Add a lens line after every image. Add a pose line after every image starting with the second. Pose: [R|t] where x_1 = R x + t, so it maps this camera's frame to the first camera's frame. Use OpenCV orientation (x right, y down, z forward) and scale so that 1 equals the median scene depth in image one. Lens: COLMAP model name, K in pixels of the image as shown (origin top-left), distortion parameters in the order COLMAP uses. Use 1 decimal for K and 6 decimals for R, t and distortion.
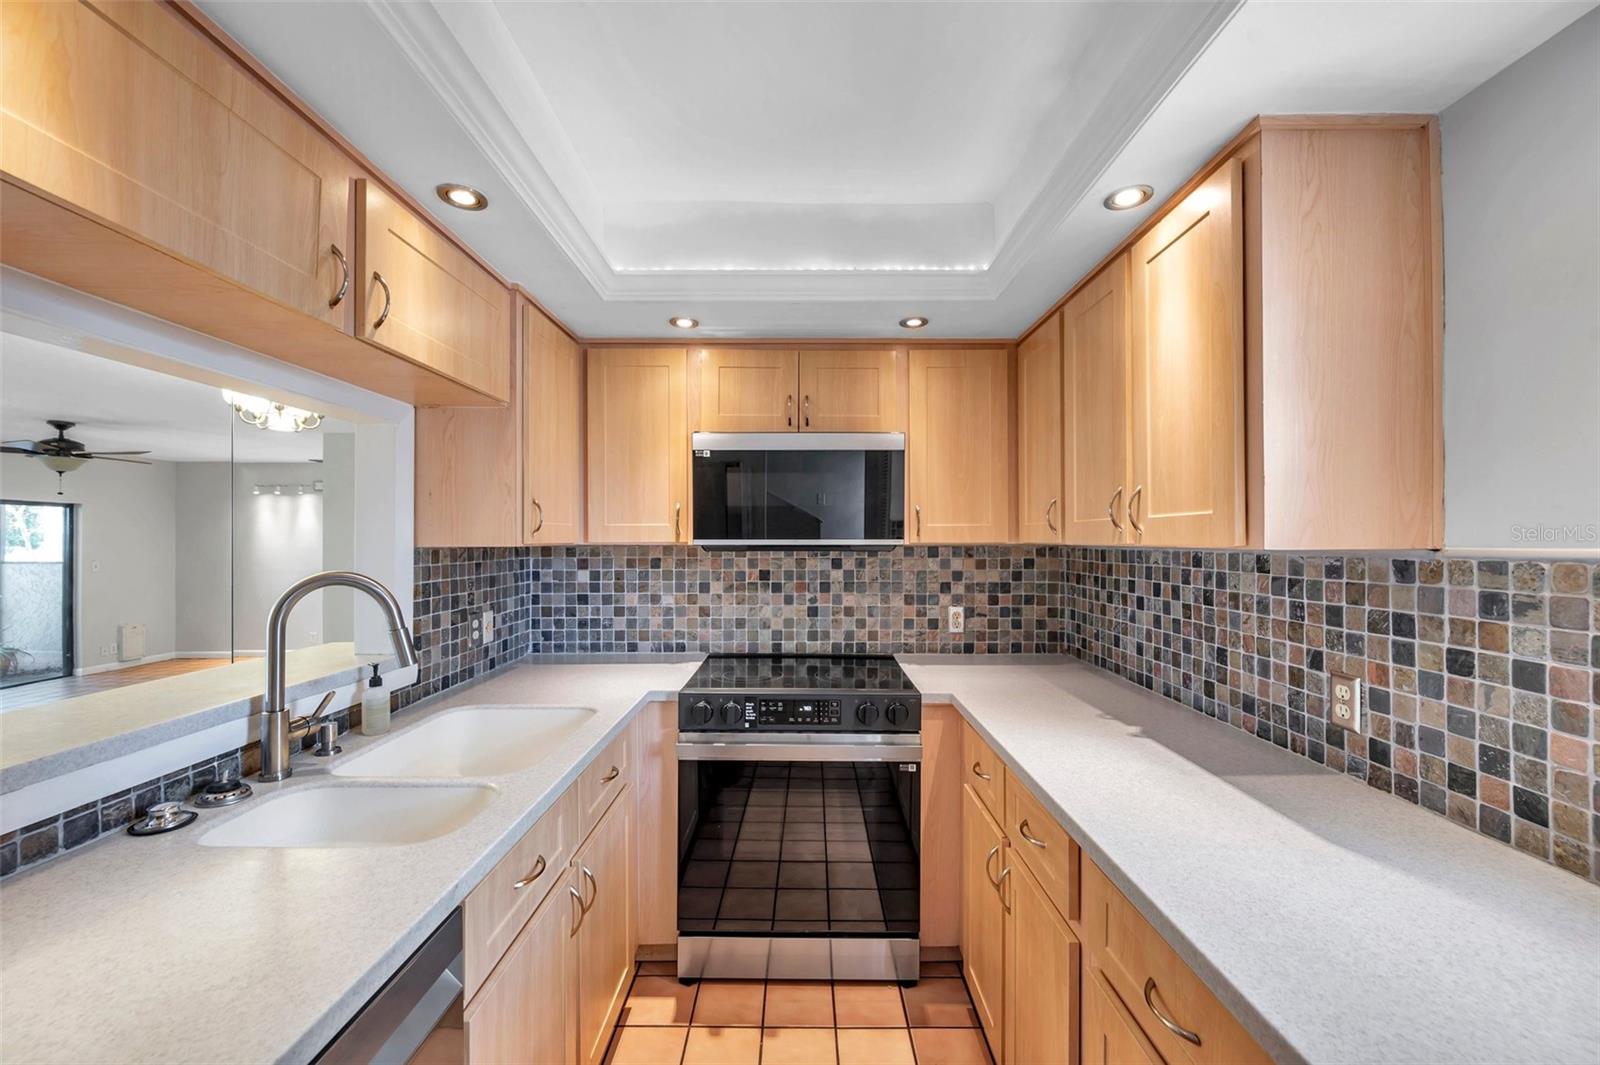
lens RADIAL K [[630.6, 0, 808.5], [0, 630.6, 534.0], [0, 0, 1]] dist [-0.002759, 0.000239]
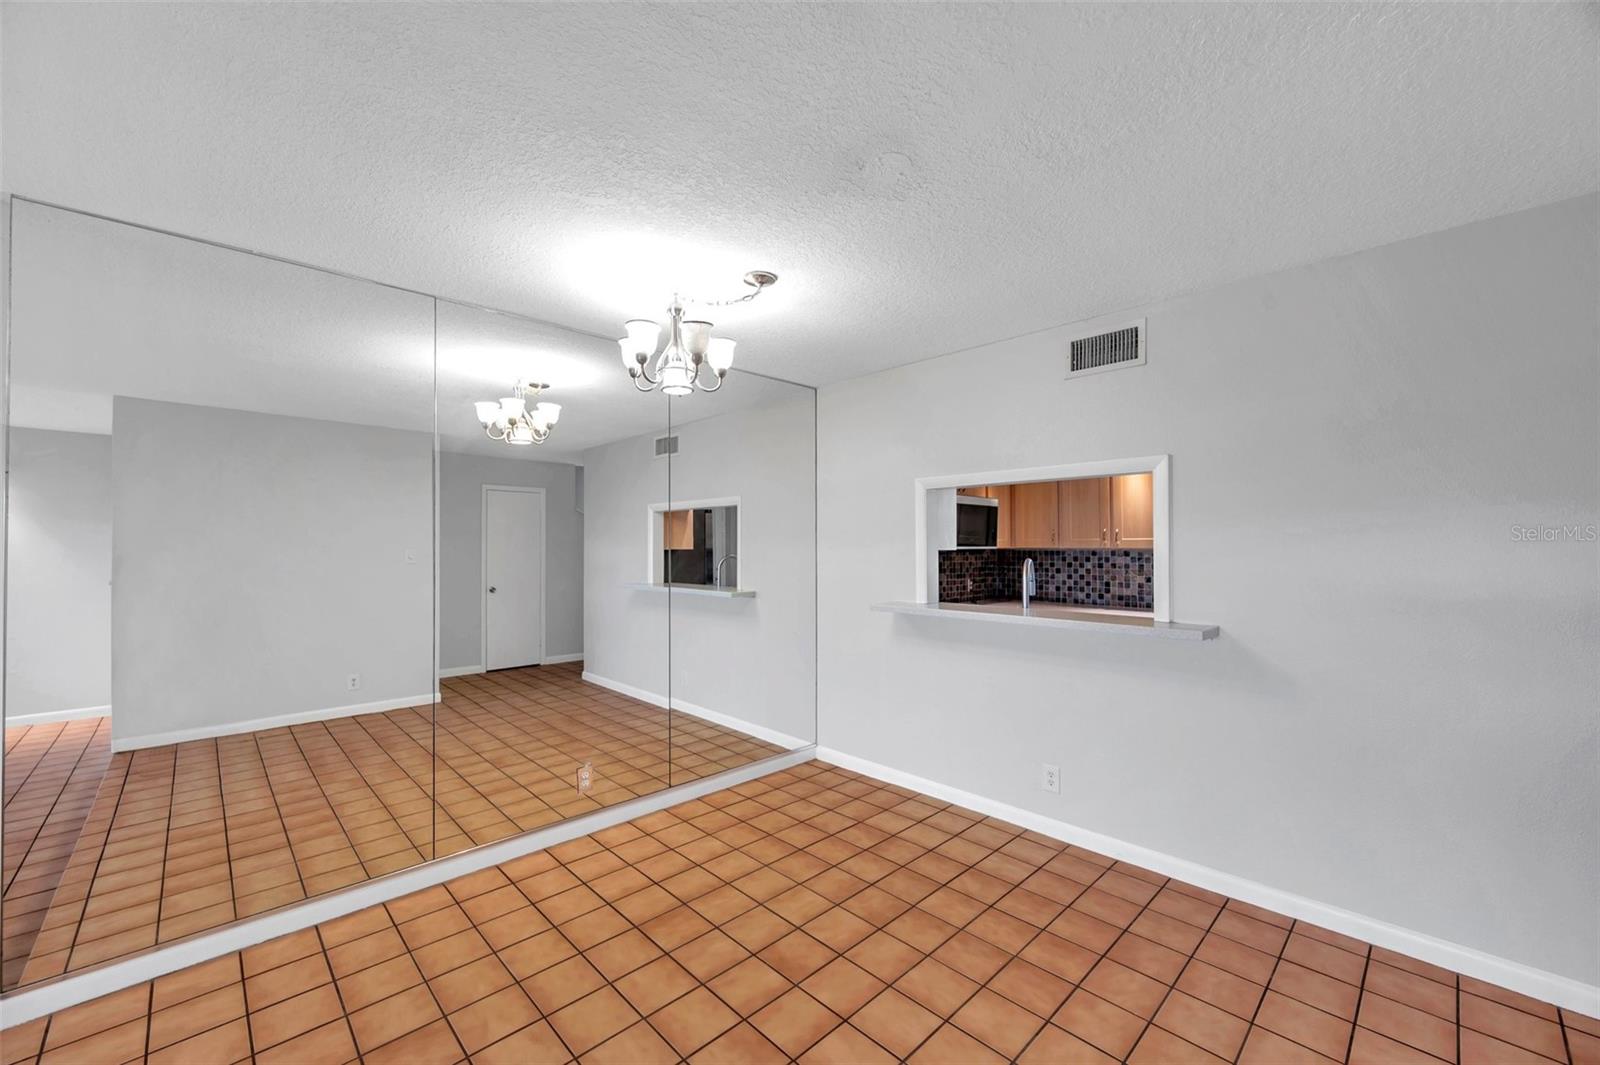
lens RADIAL K [[630.6, 0, 813.8], [0, 630.6, 544.0], [0, 0, 1]] dist [-0.002759, 0.000239]
pose [[0.718035, 0.003581, 0.695998, -2.281622], [-0.003598, 0.999992, -0.001433, 0.006869], [-0.695998, -0.001475, 0.718042, -0.186171]]
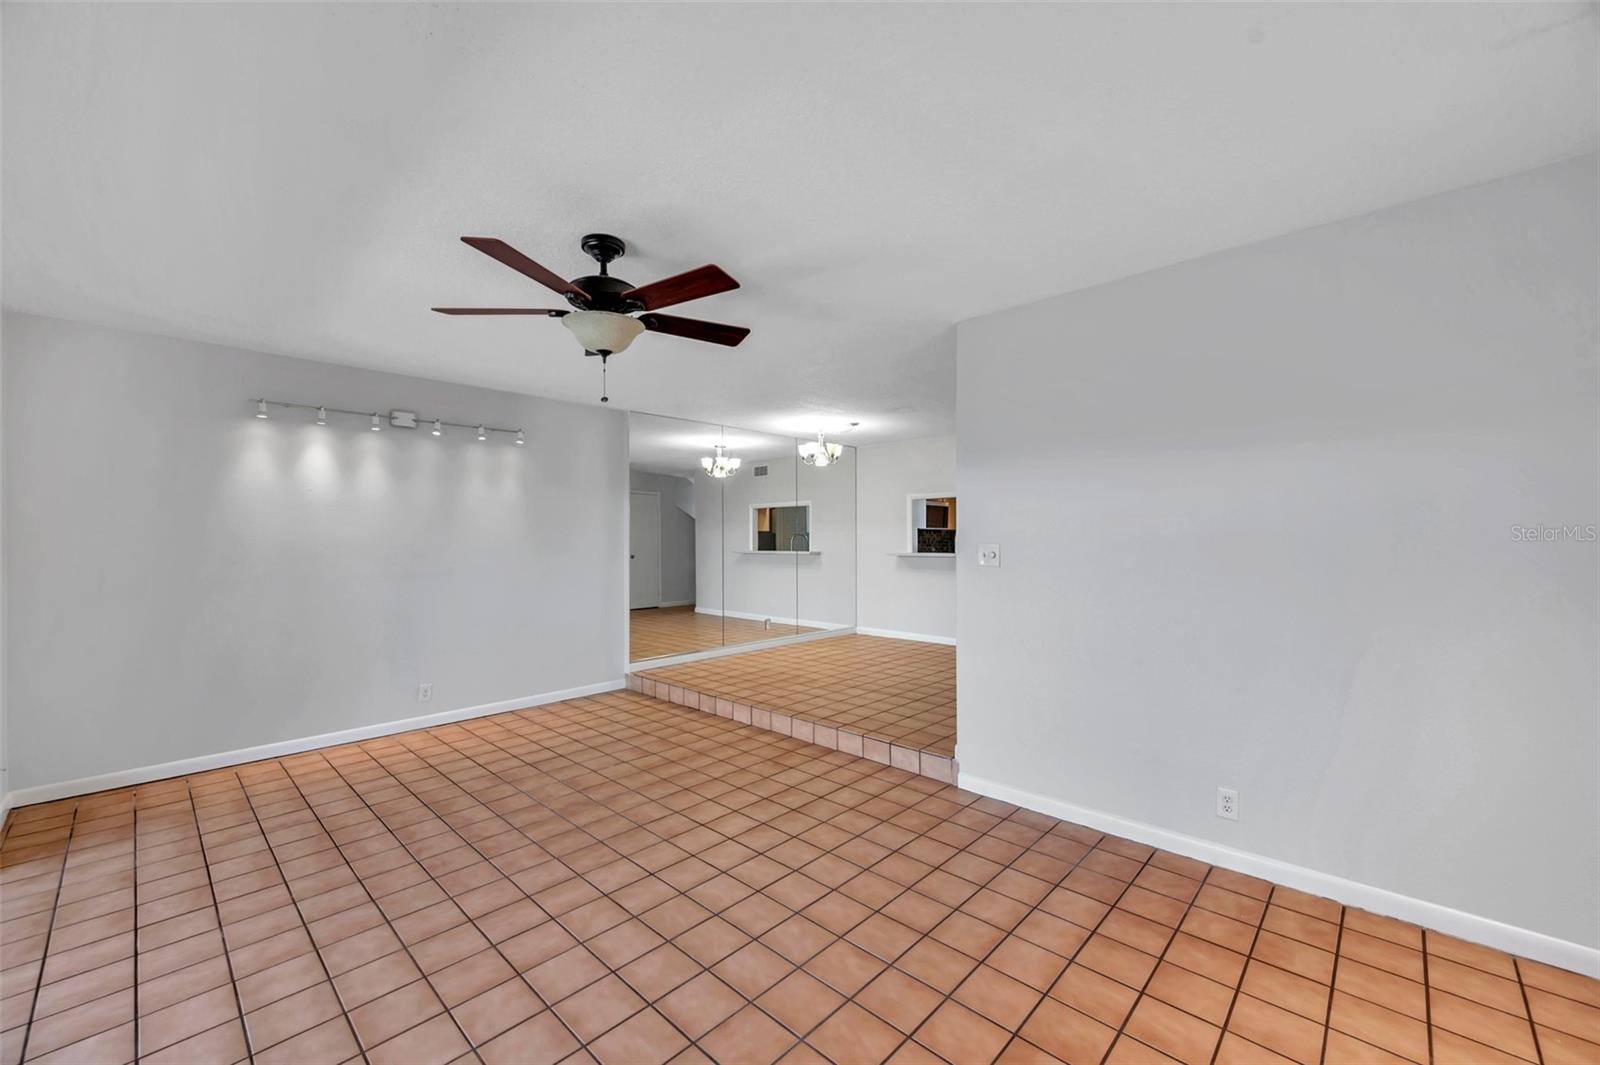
lens RADIAL K [[630.6, 0, 816.9], [0, 630.6, 535.7], [0, 0, 1]] dist [-0.002759, 0.000239]
pose [[0.685724, 0.004968, 0.727844, -4.172093], [-0.001860, 0.999985, -0.005074, 0.098886], [-0.727859, 0.002126, 0.685724, -1.452254]]
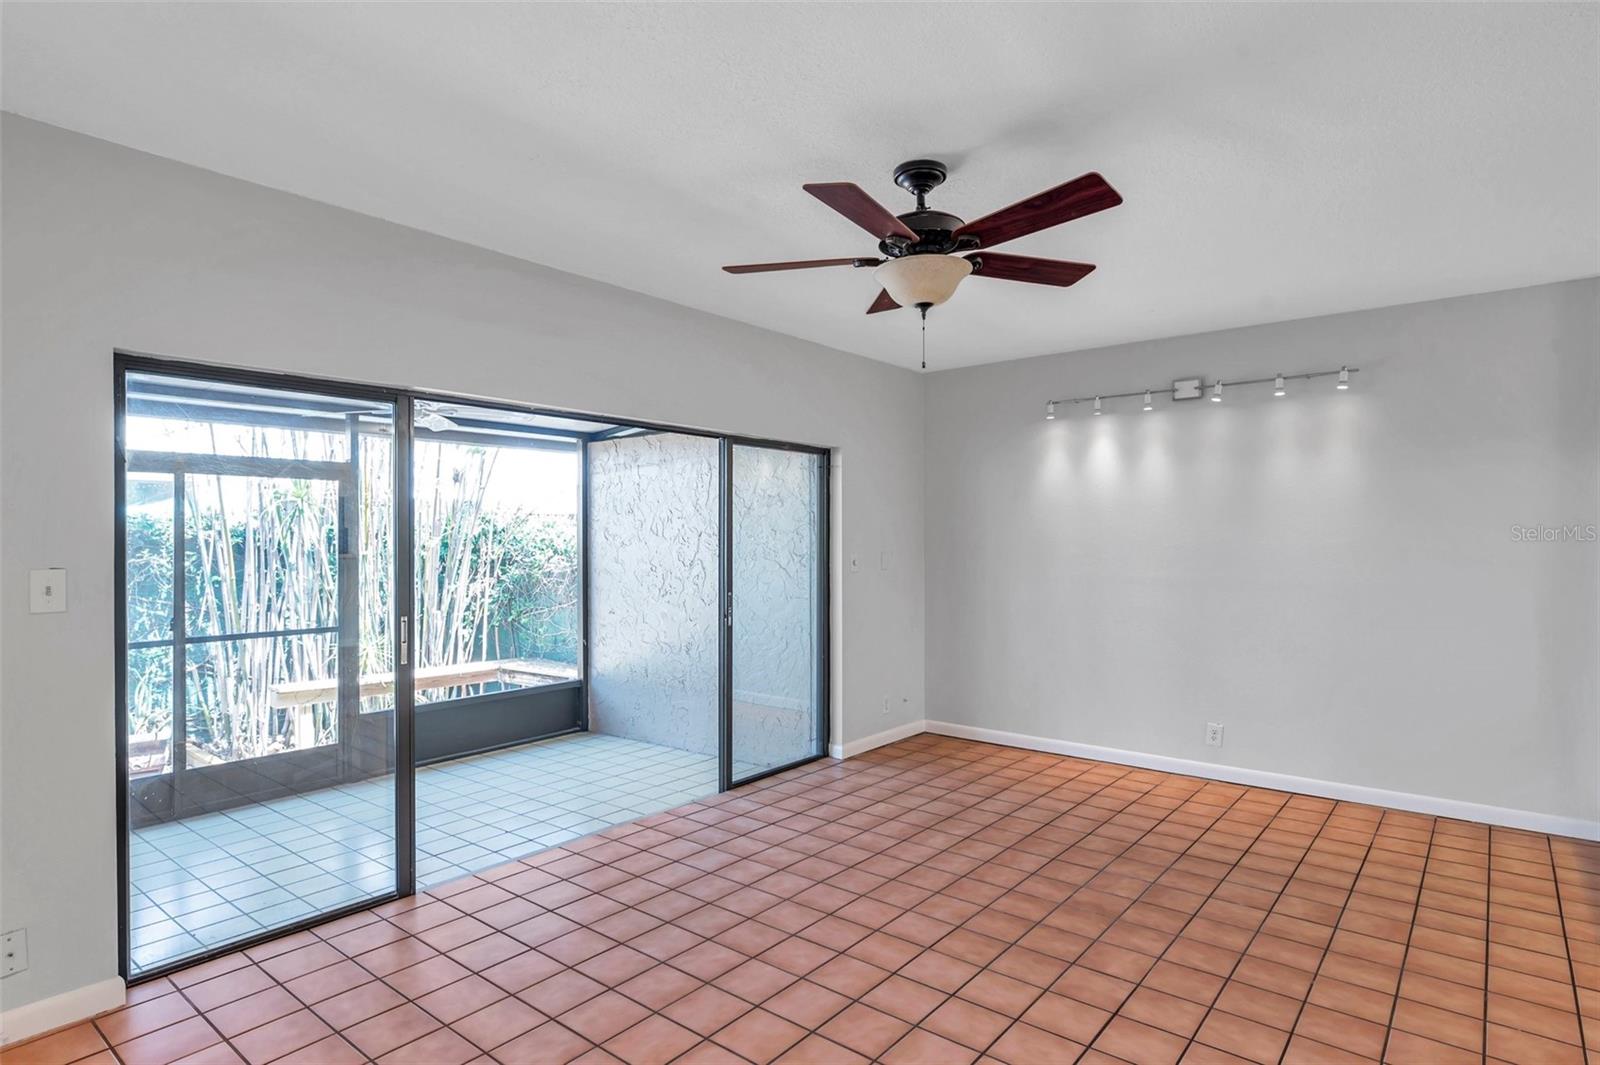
lens RADIAL K [[849.0, 0, 789.7], [0, 849.0, 542.4], [0, 0, 1]] dist [-0.002241, 0.001403]
pose [[0.761960, 0.003397, -0.647615, -2.694397], [0.002712, 0.999961, 0.008436, 0.091953], [0.647618, -0.008184, 0.761921, -1.446498]]
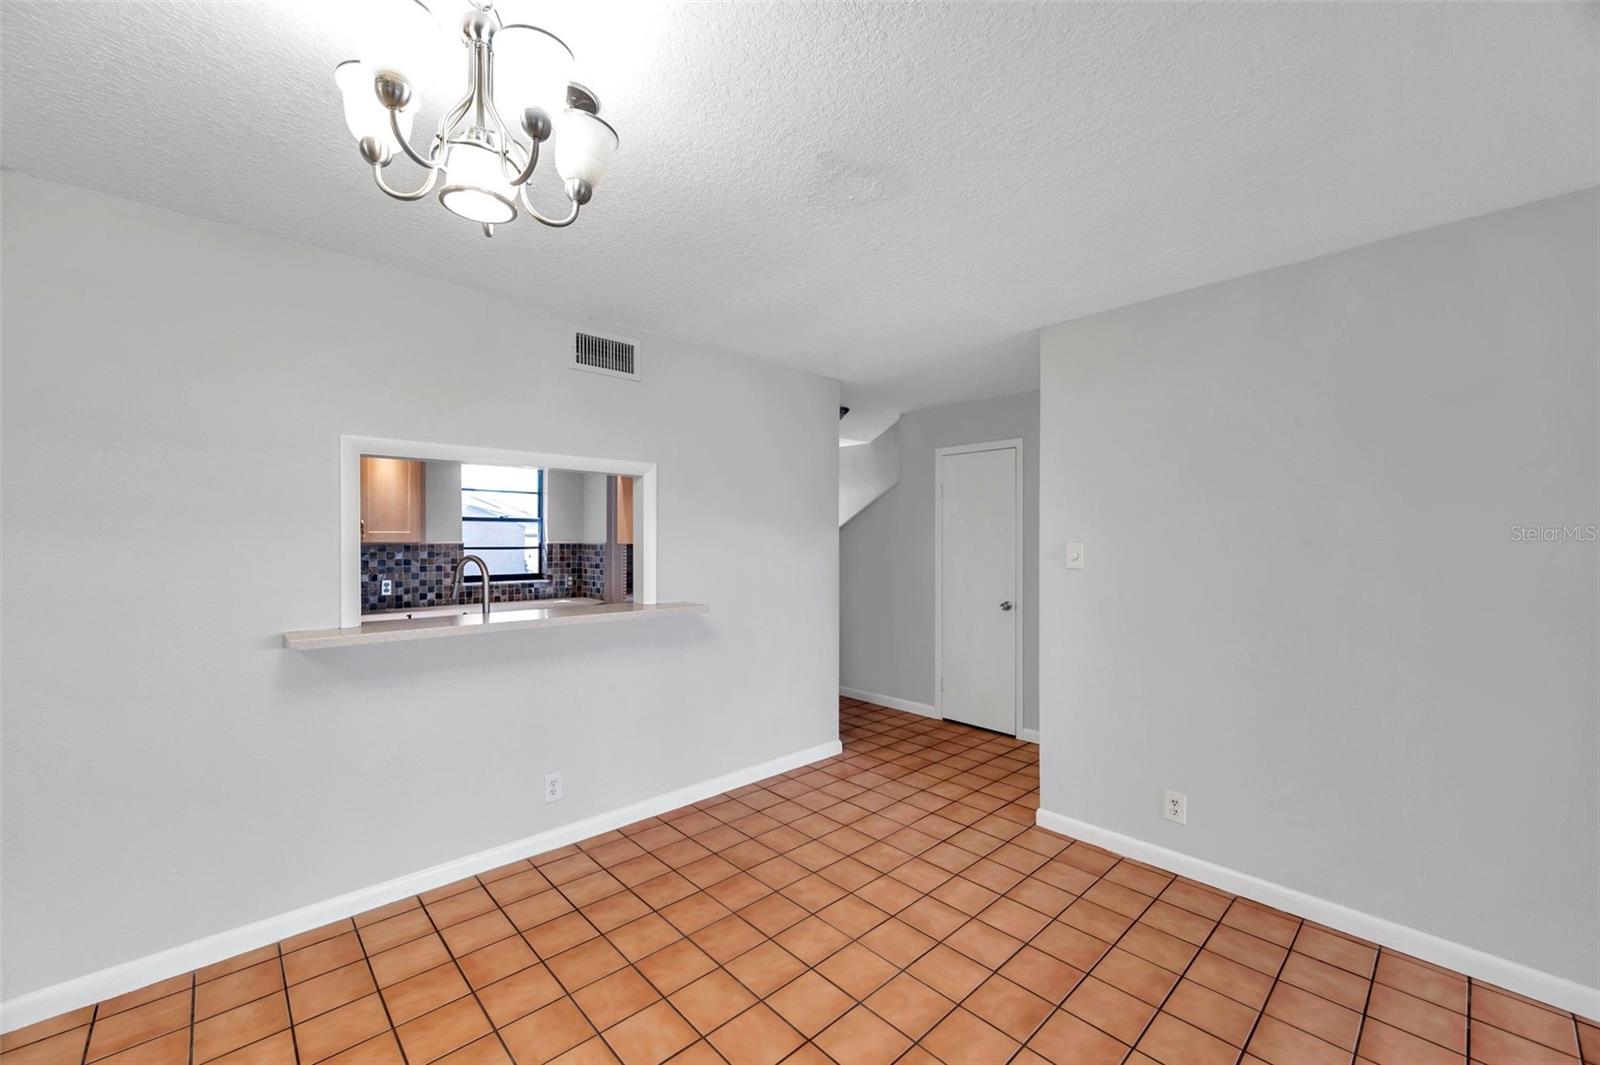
lens RADIAL K [[630.6, 0, 795.2], [0, 630.6, 538.5], [0, 0, 1]] dist [-0.002759, 0.000239]
pose [[-0.667914, 0.003619, 0.744229, -2.240153], [-0.001469, 0.999980, -0.006181, 0.012452], [-0.744237, -0.005222, -0.667895, 1.157258]]
